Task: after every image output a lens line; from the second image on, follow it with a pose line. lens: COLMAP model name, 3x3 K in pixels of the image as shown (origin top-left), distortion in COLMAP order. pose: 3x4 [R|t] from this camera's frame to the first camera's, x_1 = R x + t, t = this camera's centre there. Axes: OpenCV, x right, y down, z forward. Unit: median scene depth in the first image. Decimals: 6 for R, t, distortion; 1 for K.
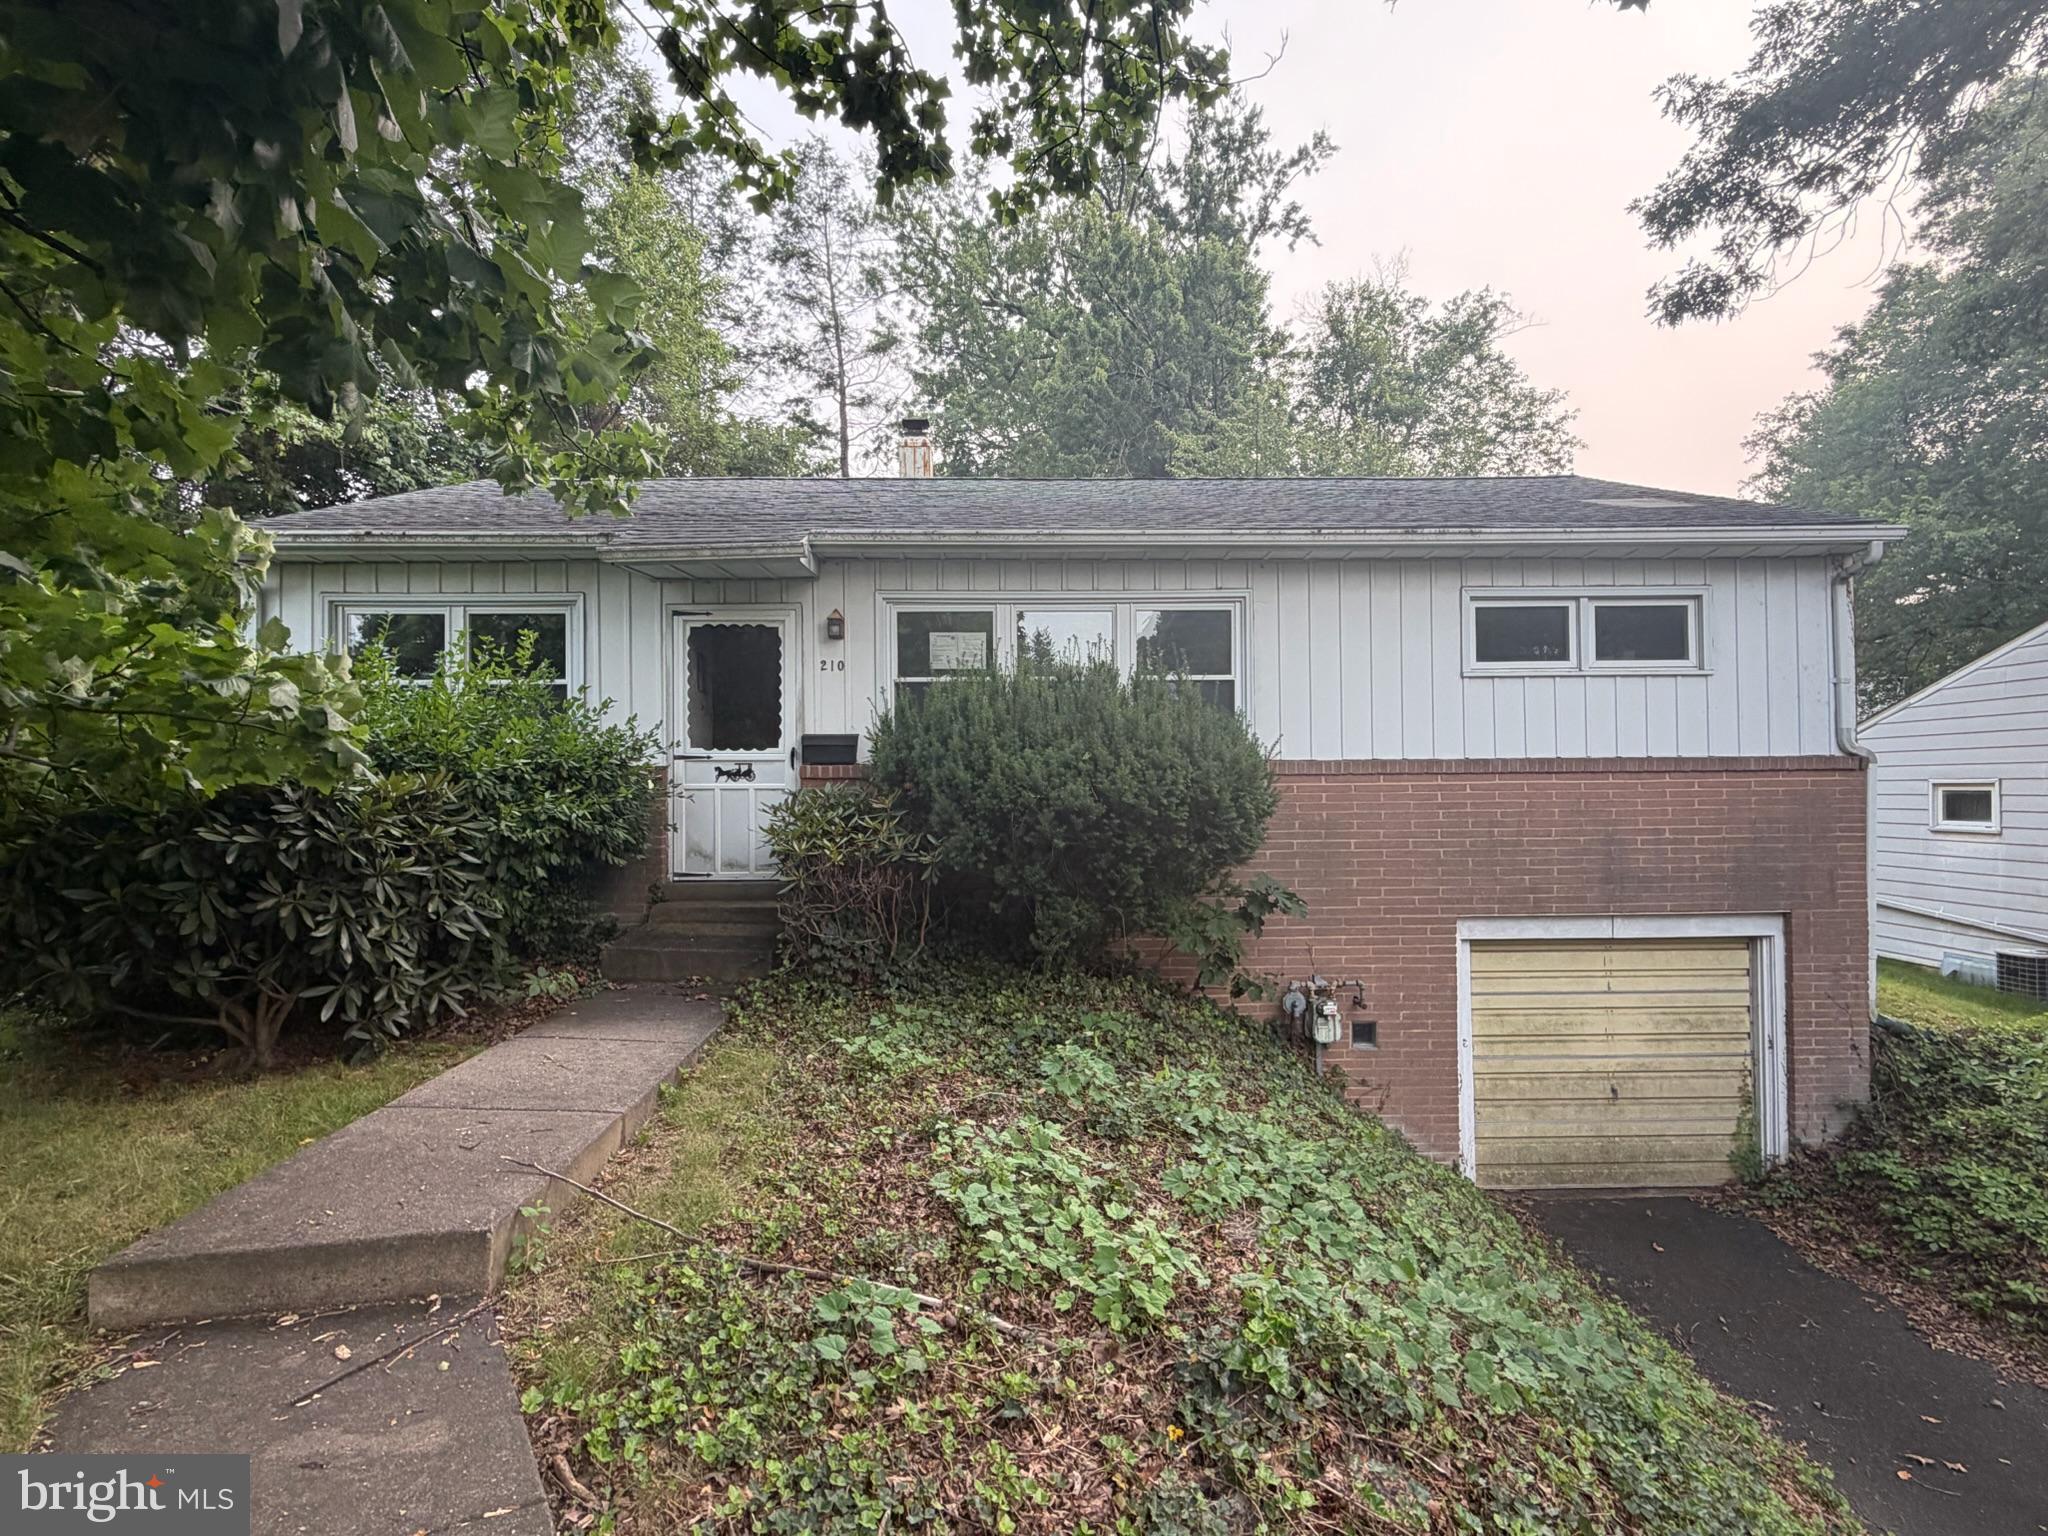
lens RADIAL K [[1046.9, 0, 1024.0], [0, 1046.9, 768.0], [0, 0, 1]] dist [-0.003686, 0.000480]
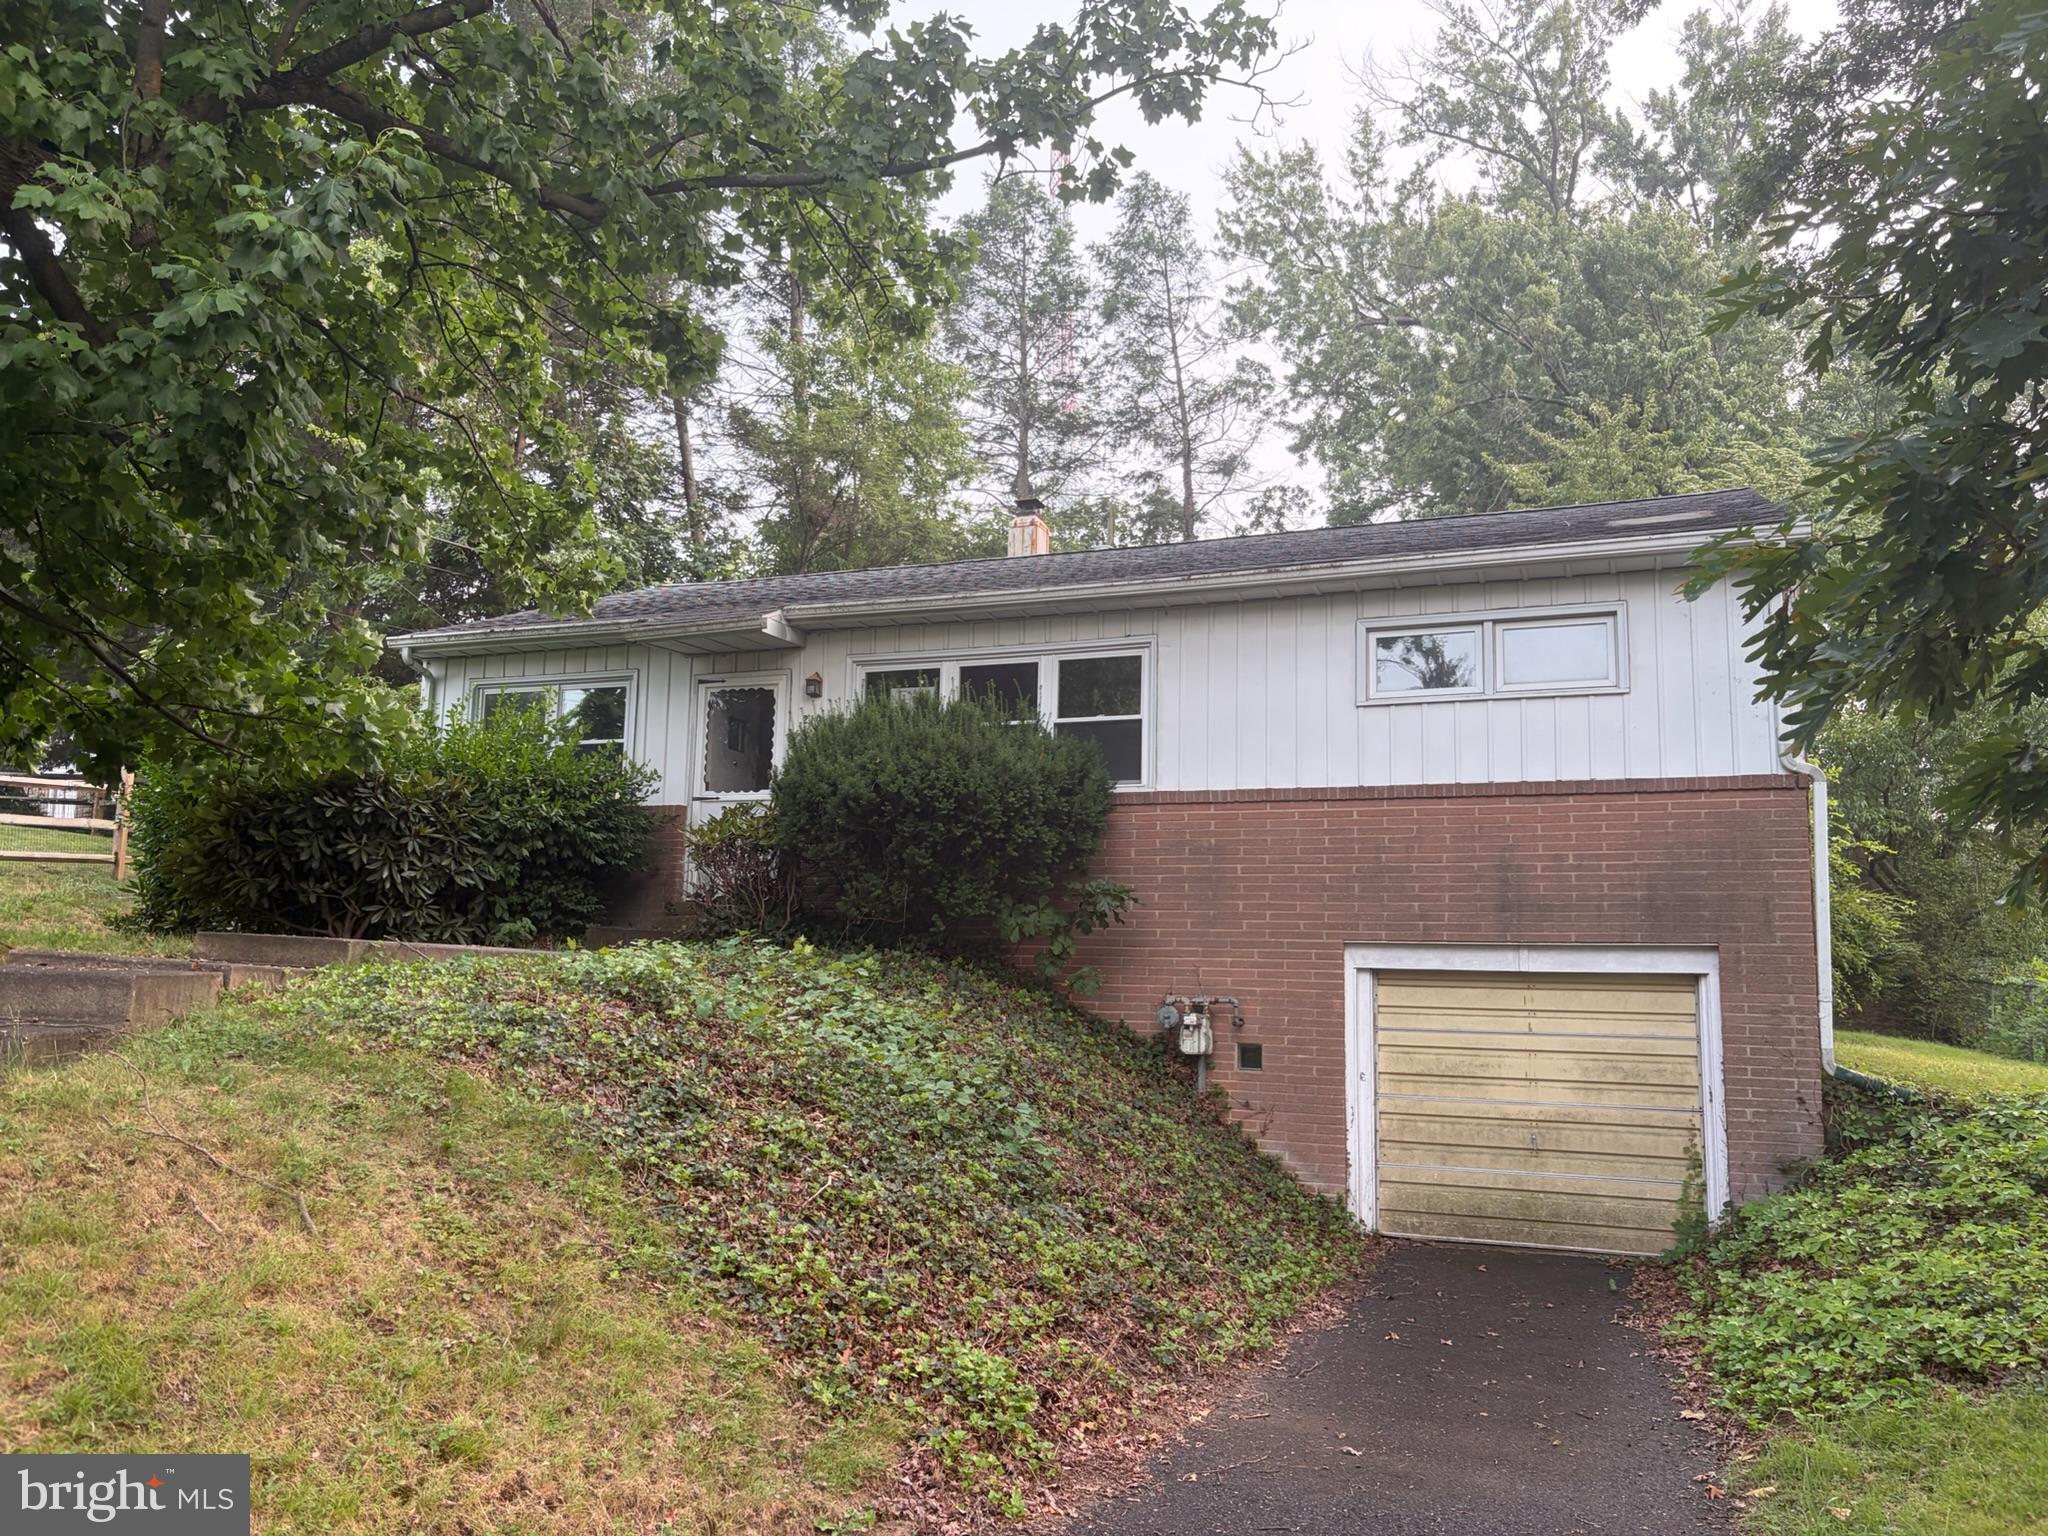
lens RADIAL K [[1550.1, 0, 1024.0], [0, 1550.1, 768.0], [0, 0, 1]] dist [0.008406, -0.001724]
pose [[0.925104, -0.026954, -0.378756, 0.687735], [-0.026298, 0.990534, -0.134722, 0.182102], [0.378802, 0.134593, 0.915638, -0.485511]]
